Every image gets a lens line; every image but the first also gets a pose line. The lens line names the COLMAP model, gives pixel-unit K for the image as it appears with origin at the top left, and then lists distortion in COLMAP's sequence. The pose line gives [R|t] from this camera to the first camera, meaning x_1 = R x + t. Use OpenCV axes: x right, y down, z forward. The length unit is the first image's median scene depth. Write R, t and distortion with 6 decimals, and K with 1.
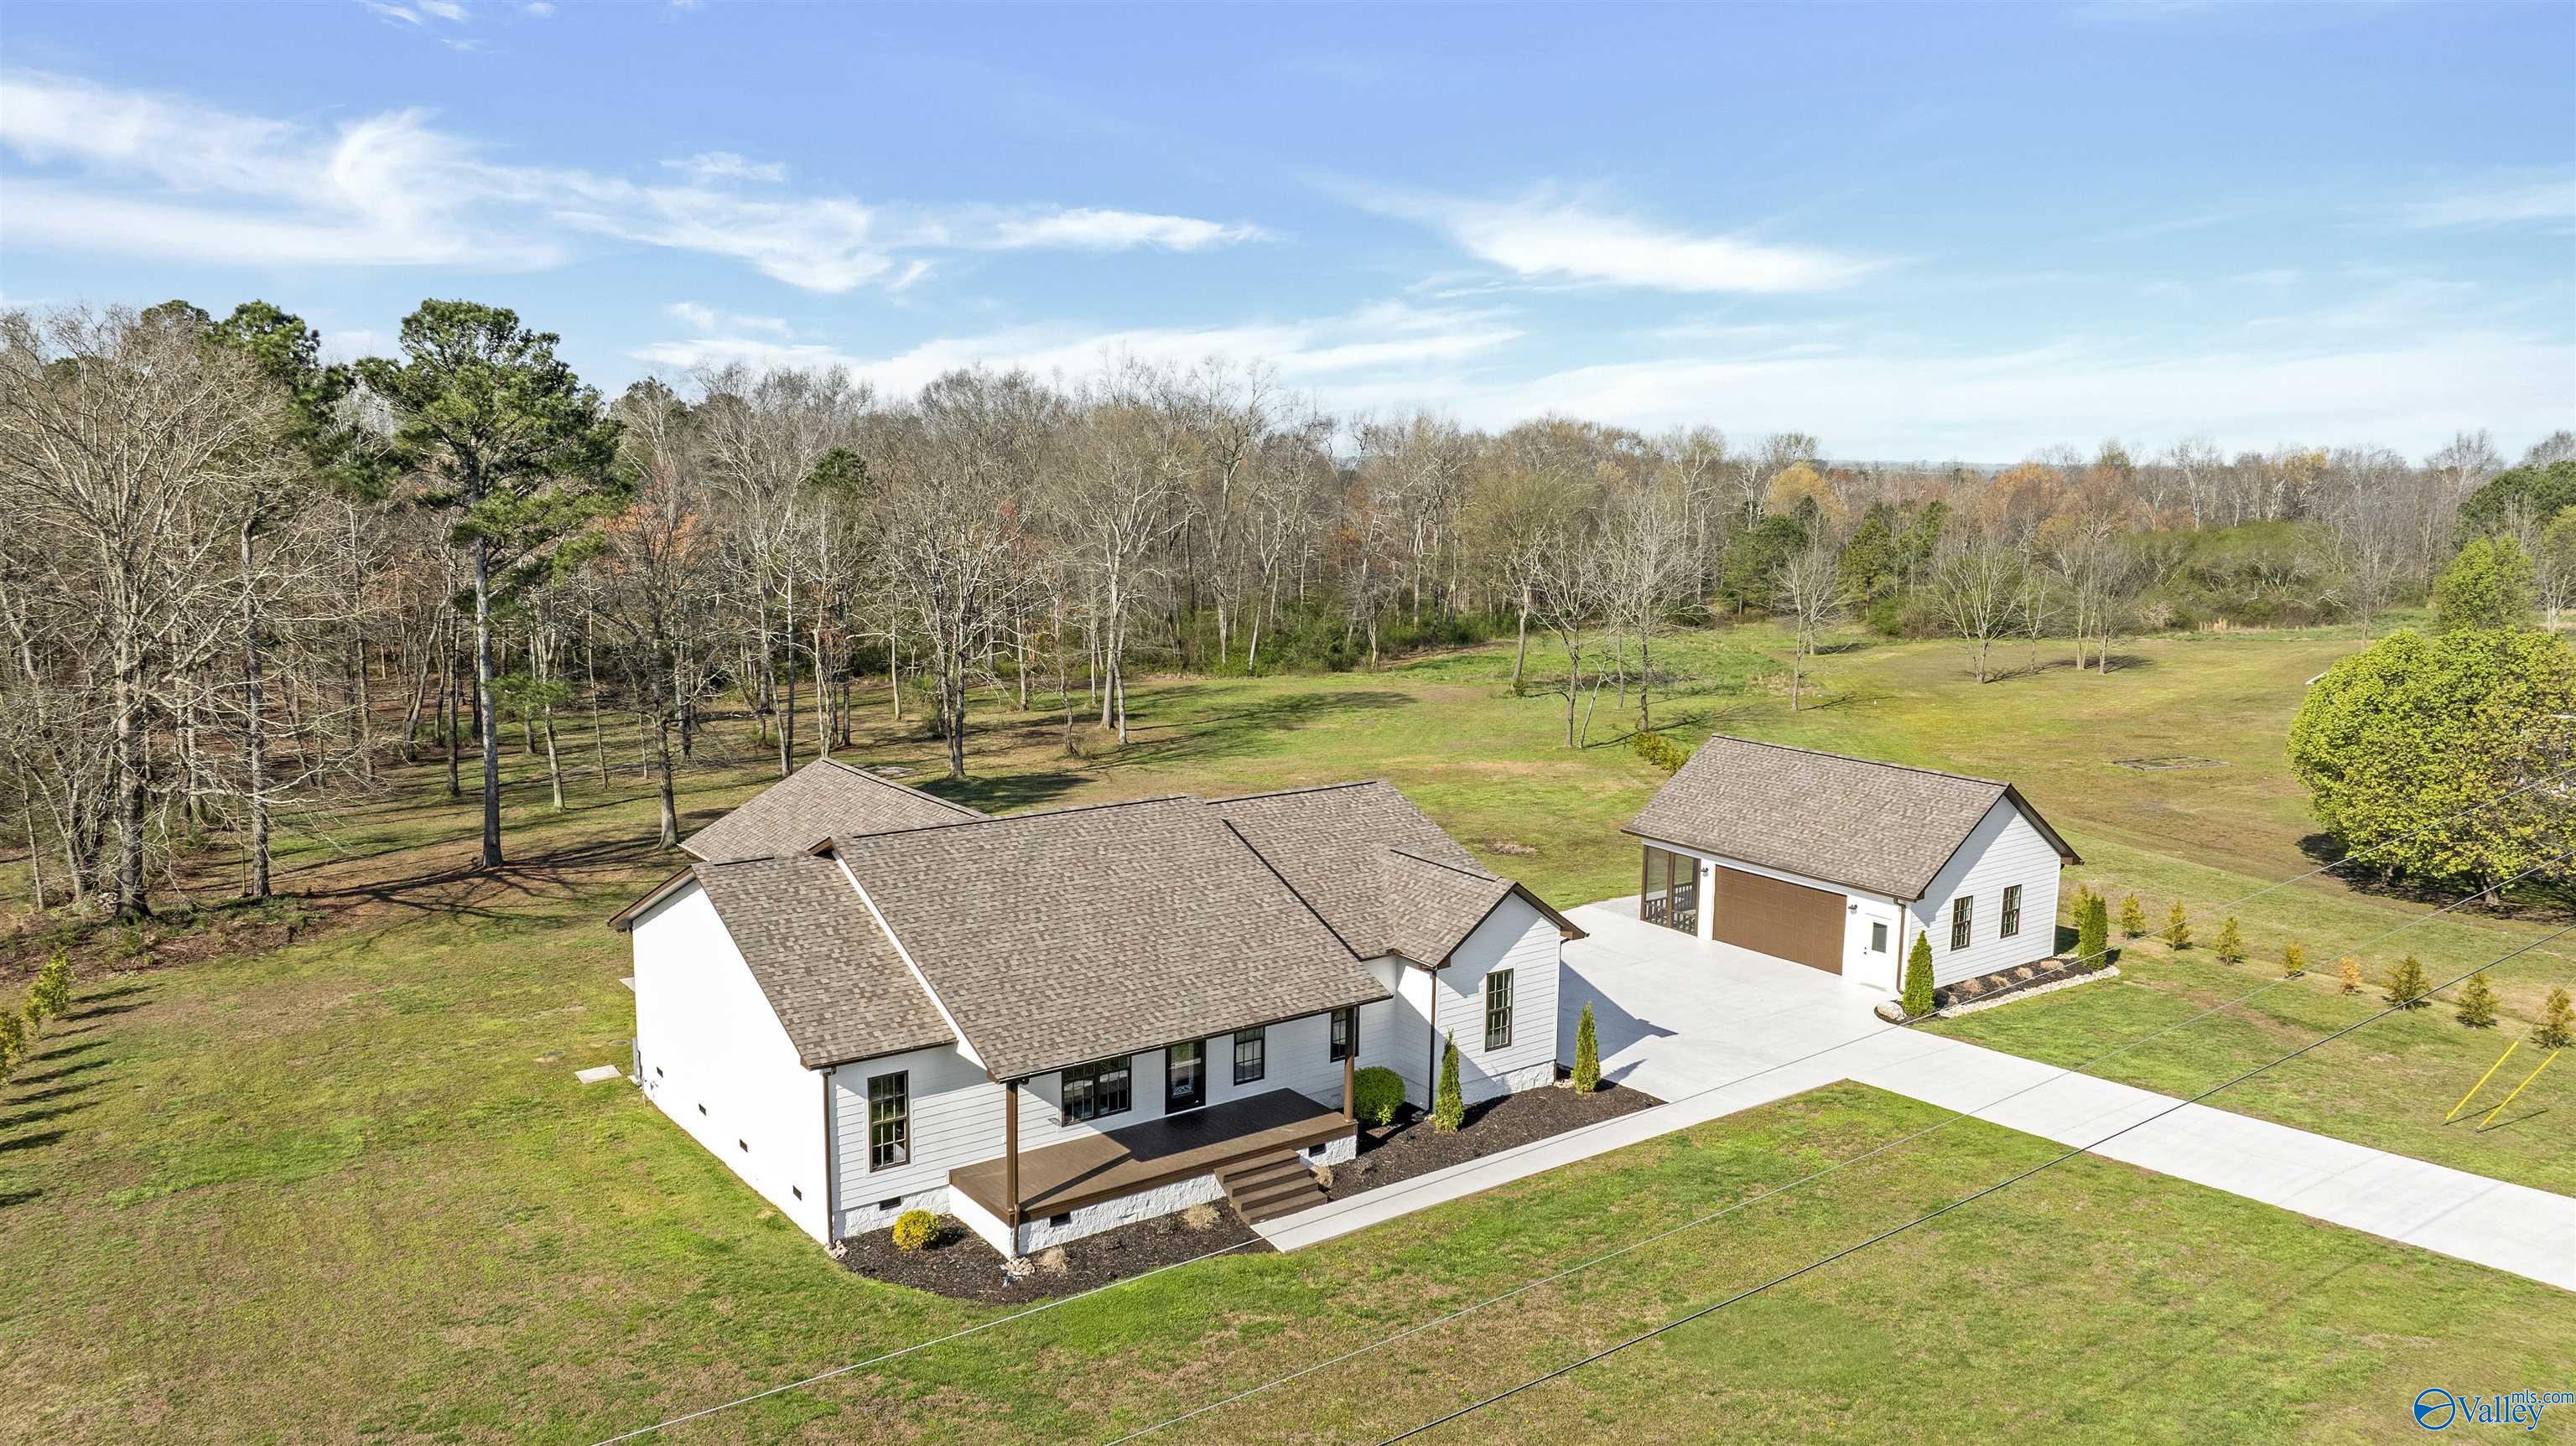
lens RADIAL K [[1812.0, 0, 1288.0], [0, 1812.0, 723.0], [0, 0, 1]] dist [-0.002901, -0.040845]
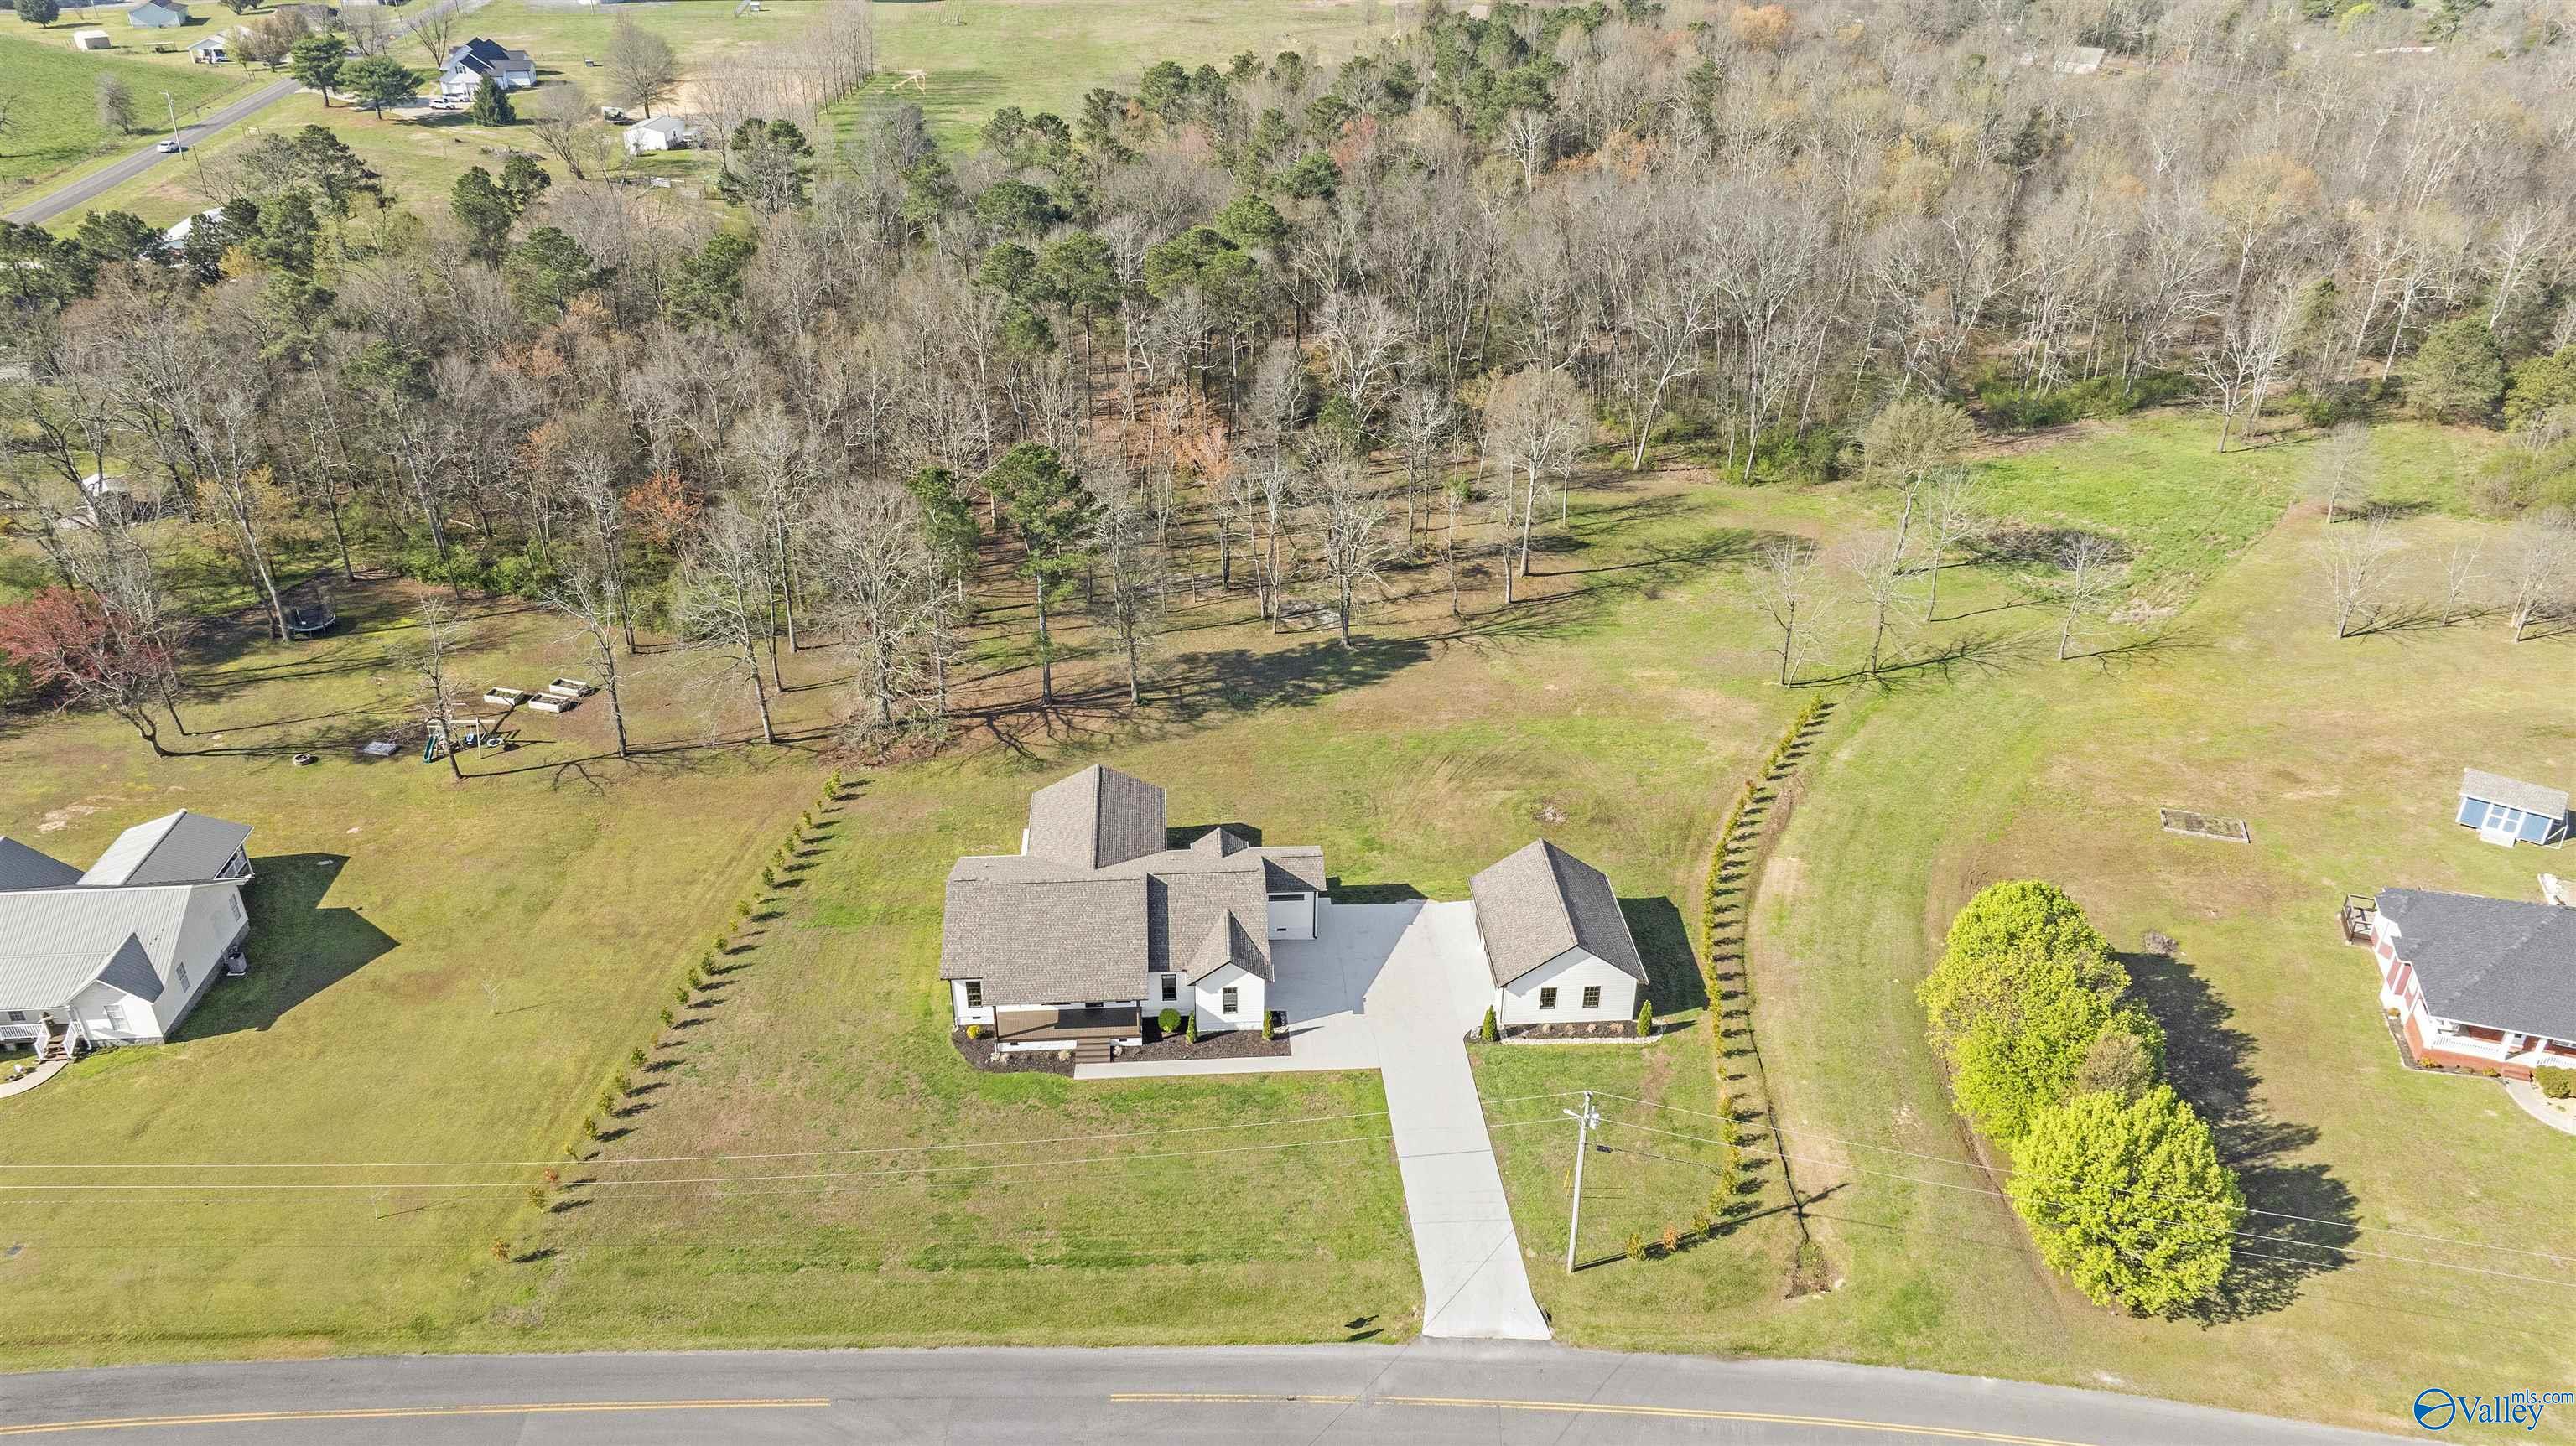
lens RADIAL K [[1815.4, 0, 1287.6], [0, 1815.4, 721.6], [0, 0, 1]] dist [-0.019762, -0.000657]
pose [[0.842334, 0.255082, -0.474770, 1.319412], [-0.075733, 0.928187, 0.364325, -1.151834], [0.533609, -0.270928, 0.801162, -0.866772]]
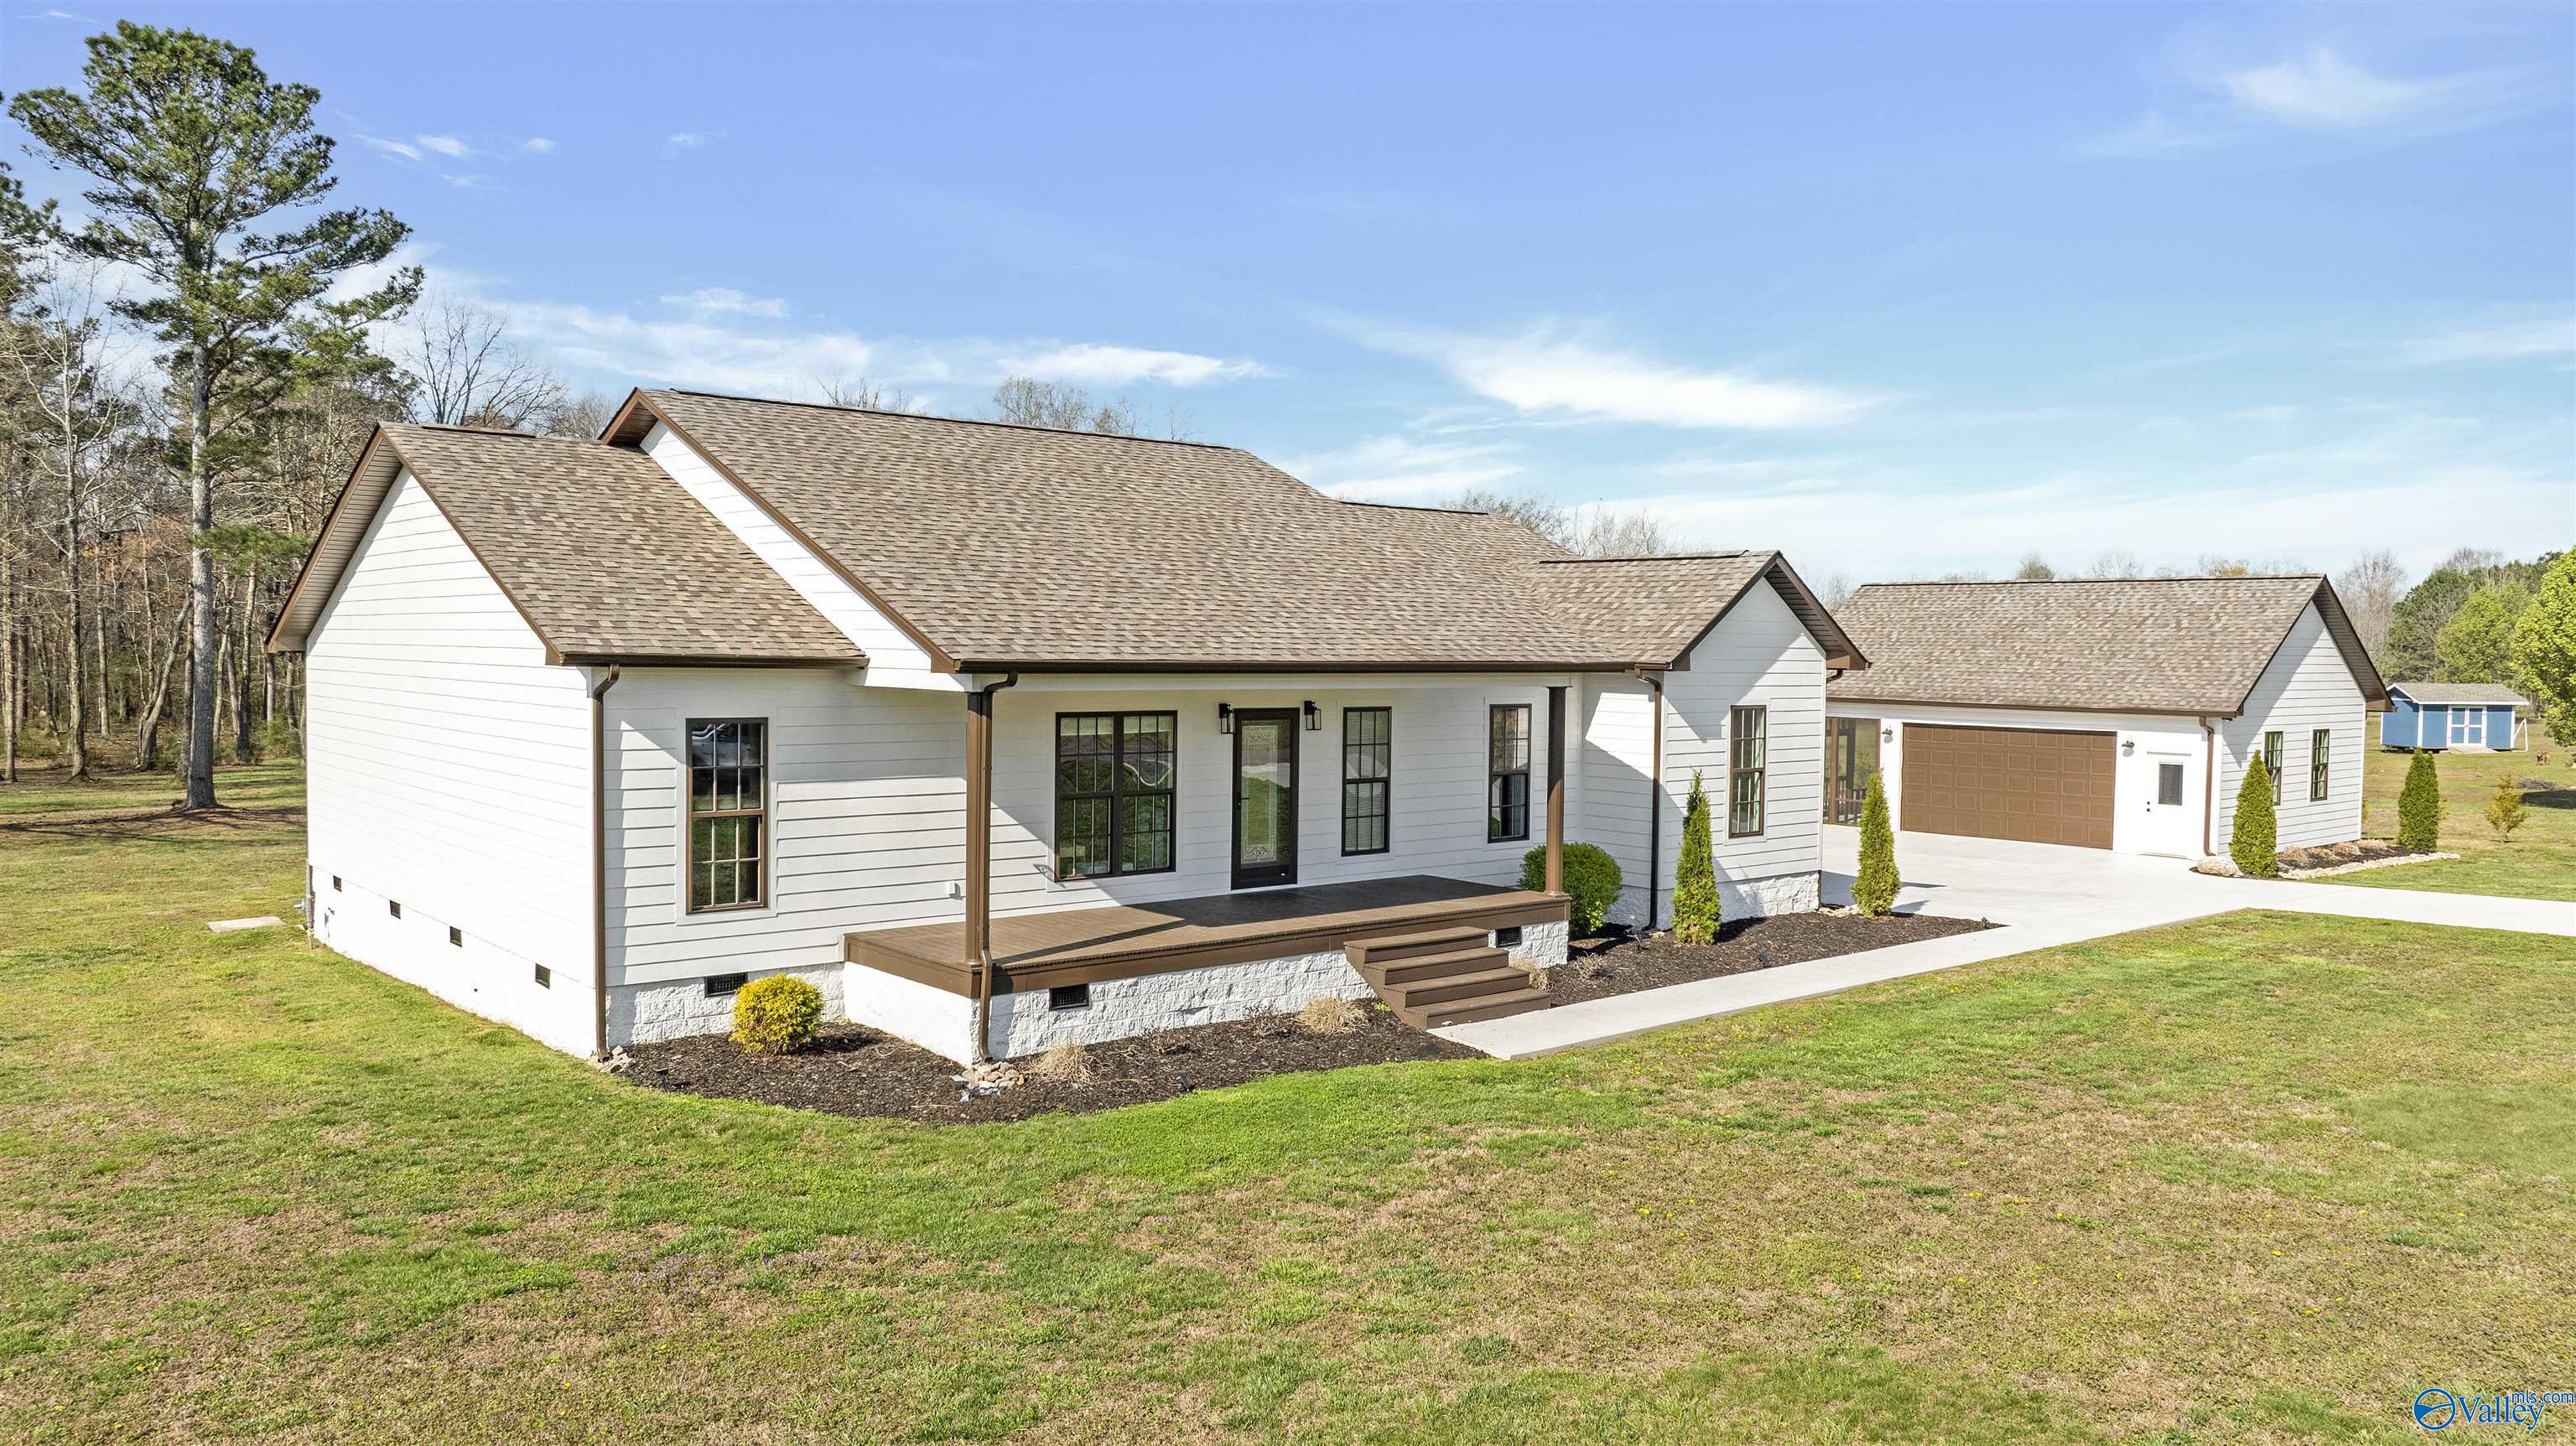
lens RADIAL K [[1814.0, 0, 1291.4], [0, 1814.0, 722.5], [0, 0, 1]] dist [-0.018172, 0.003760]
pose [[0.997652, -0.003137, 0.068408, -0.084648], [0.010303, 0.994456, -0.104651, 0.216327], [-0.067701, 0.105110, 0.992153, 0.420207]]
